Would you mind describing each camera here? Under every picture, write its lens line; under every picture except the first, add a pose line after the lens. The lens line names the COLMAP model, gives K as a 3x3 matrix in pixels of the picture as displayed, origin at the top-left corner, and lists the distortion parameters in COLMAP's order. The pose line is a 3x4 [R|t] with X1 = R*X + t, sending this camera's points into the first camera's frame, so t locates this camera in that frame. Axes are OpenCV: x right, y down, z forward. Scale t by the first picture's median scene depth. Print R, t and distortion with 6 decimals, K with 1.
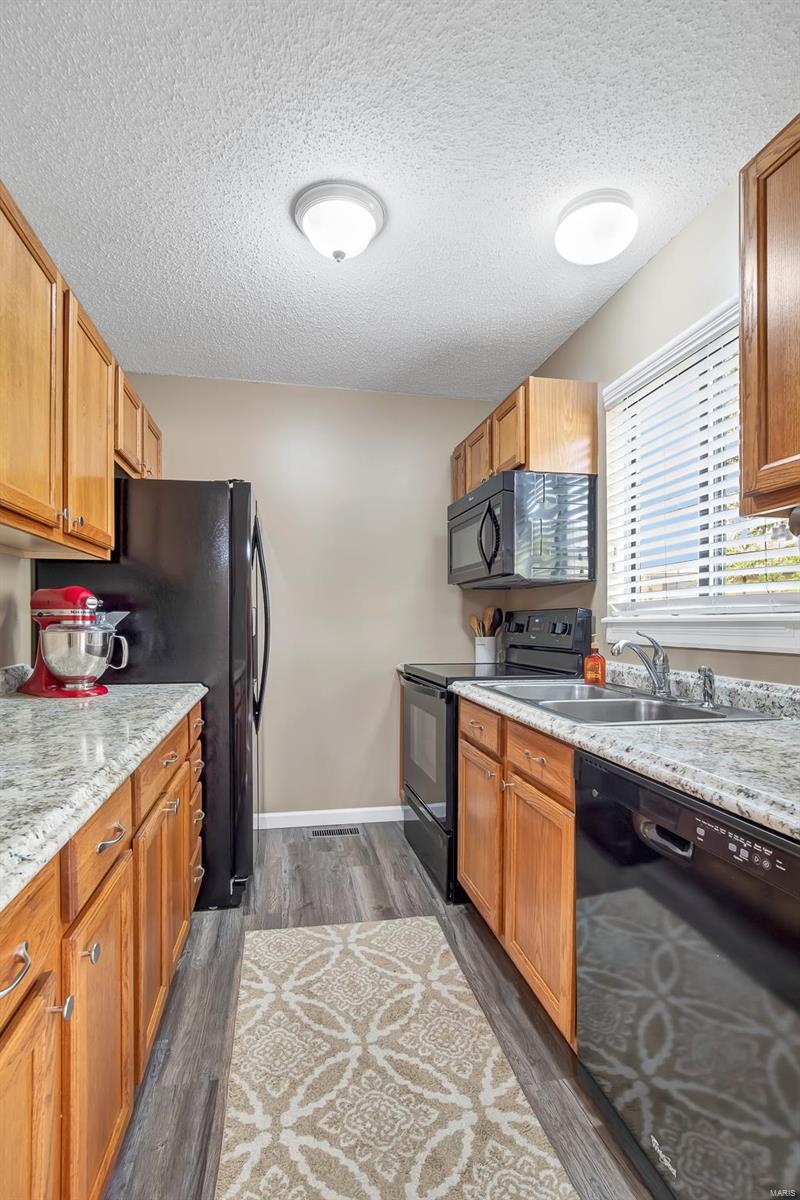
lens RADIAL K [[564.3, 0, 389.1], [0, 564.3, 622.6], [0, 0, 1]] dist [-0.031635, 0.000816]
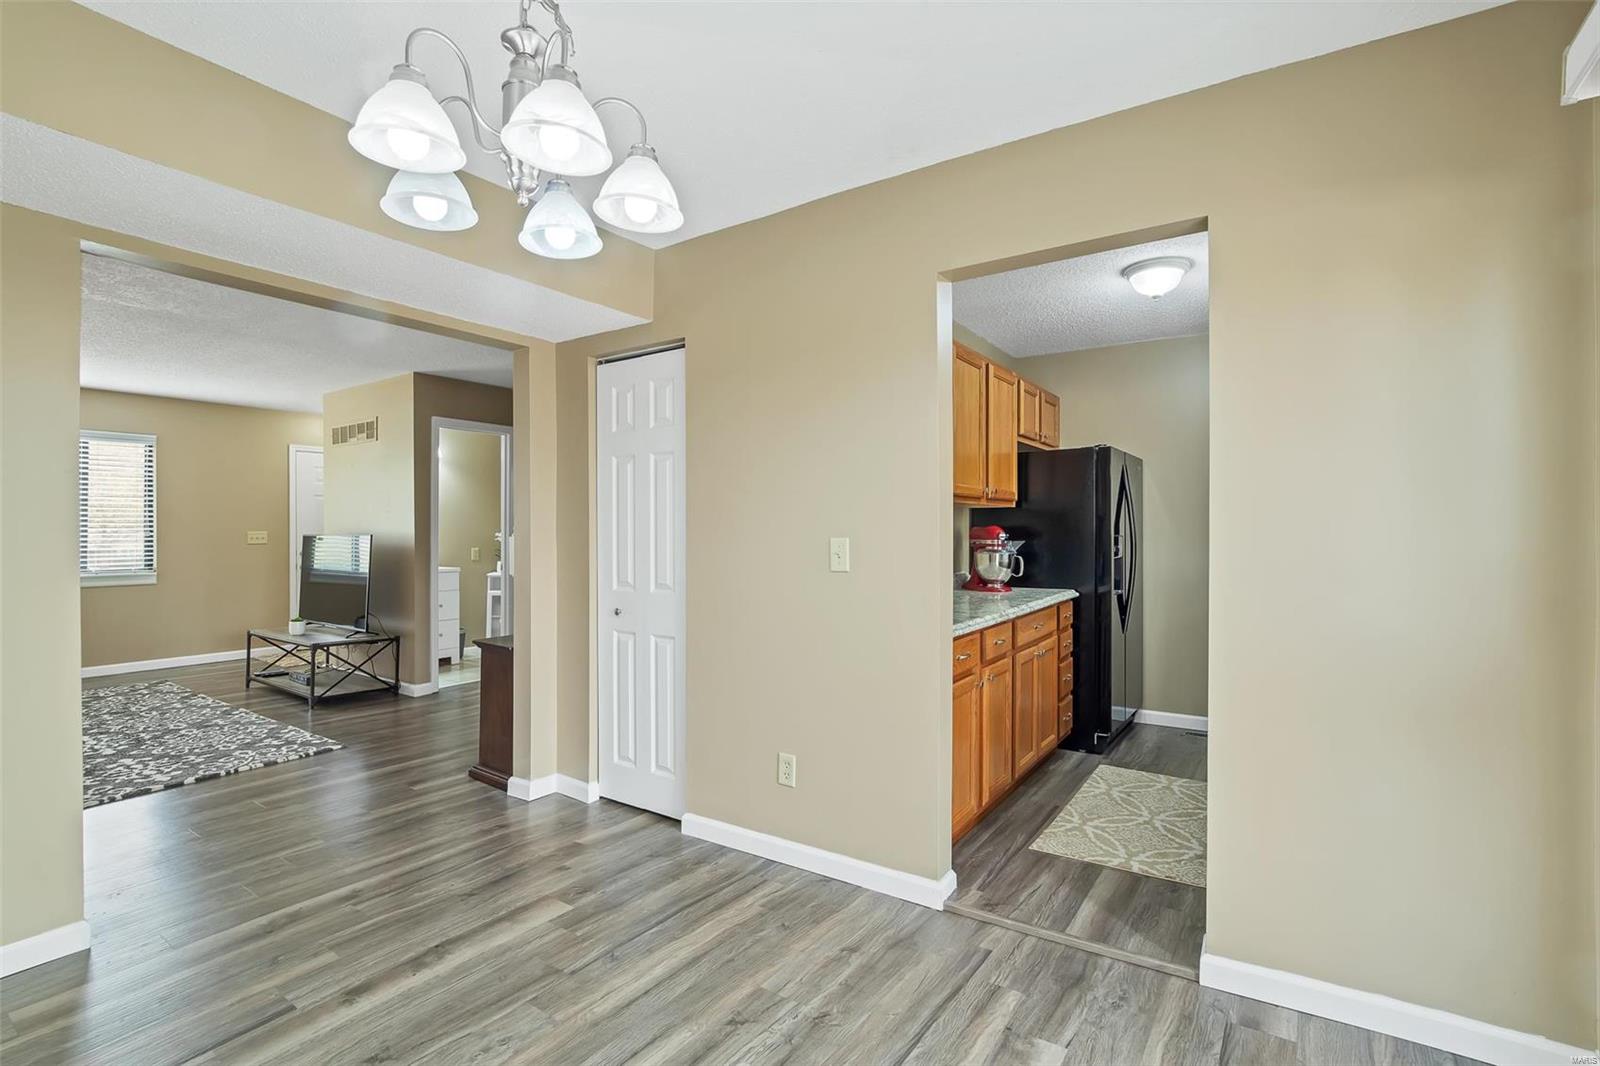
lens RADIAL K [[741.0, 0, 794.1], [0, 741.0, 534.5], [0, 0, 1]] dist [-0.014928, 0.000106]
pose [[0.697995, -0.000559, -0.716102, 0.611218], [0.001723, 0.999998, 0.000899, -0.042529], [0.716101, -0.001861, 0.697995, -0.977731]]
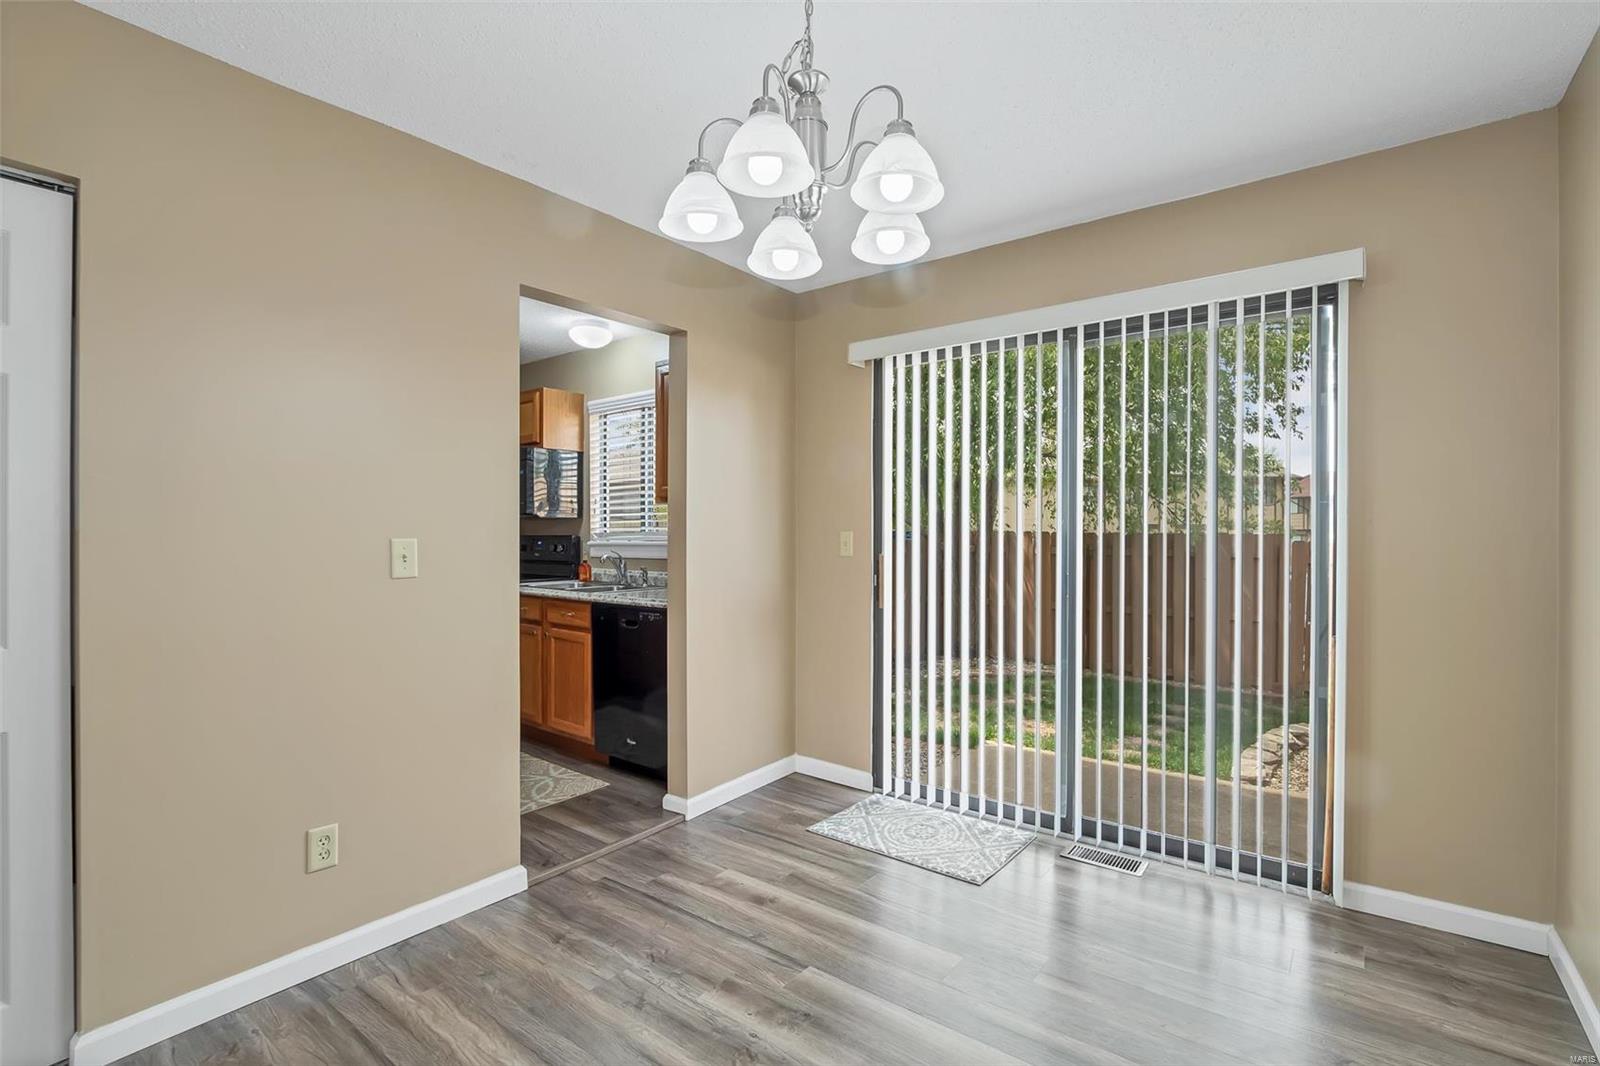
lens RADIAL K [[755.0, 0, 809.1], [0, 755.0, 533.4], [0, 0, 1]] dist [-0.030989, 0.005832]
pose [[0.751721, -0.005559, 0.659457, -0.698202], [0.006488, 0.999978, 0.001035, -0.038095], [-0.659449, 0.003501, 0.751741, -1.288909]]
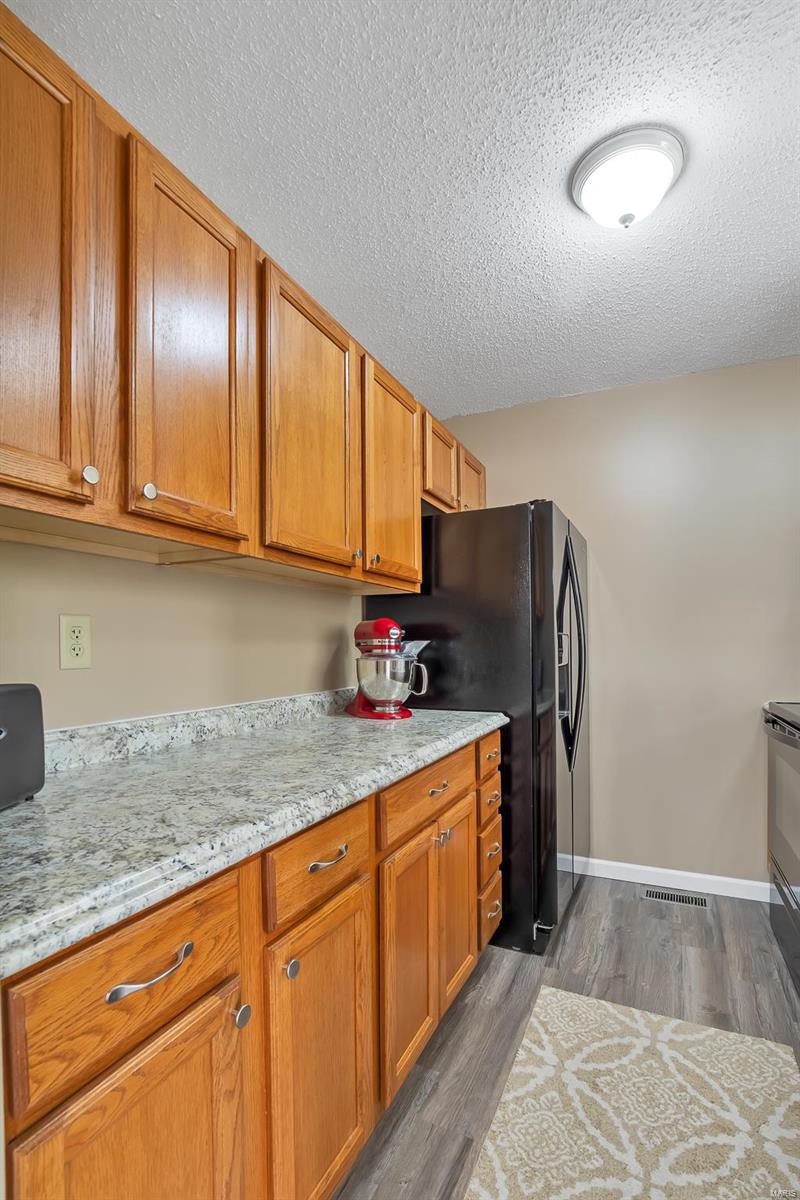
lens RADIAL K [[566.2, 0, 397.4], [0, 566.2, 636.9], [0, 0, 1]] dist [-0.030989, 0.005832]
pose [[0.805242, -0.019640, -0.592621, 0.121355], [0.006196, 0.999675, -0.024711, -0.000383], [0.592914, 0.016226, 0.805102, 0.116635]]
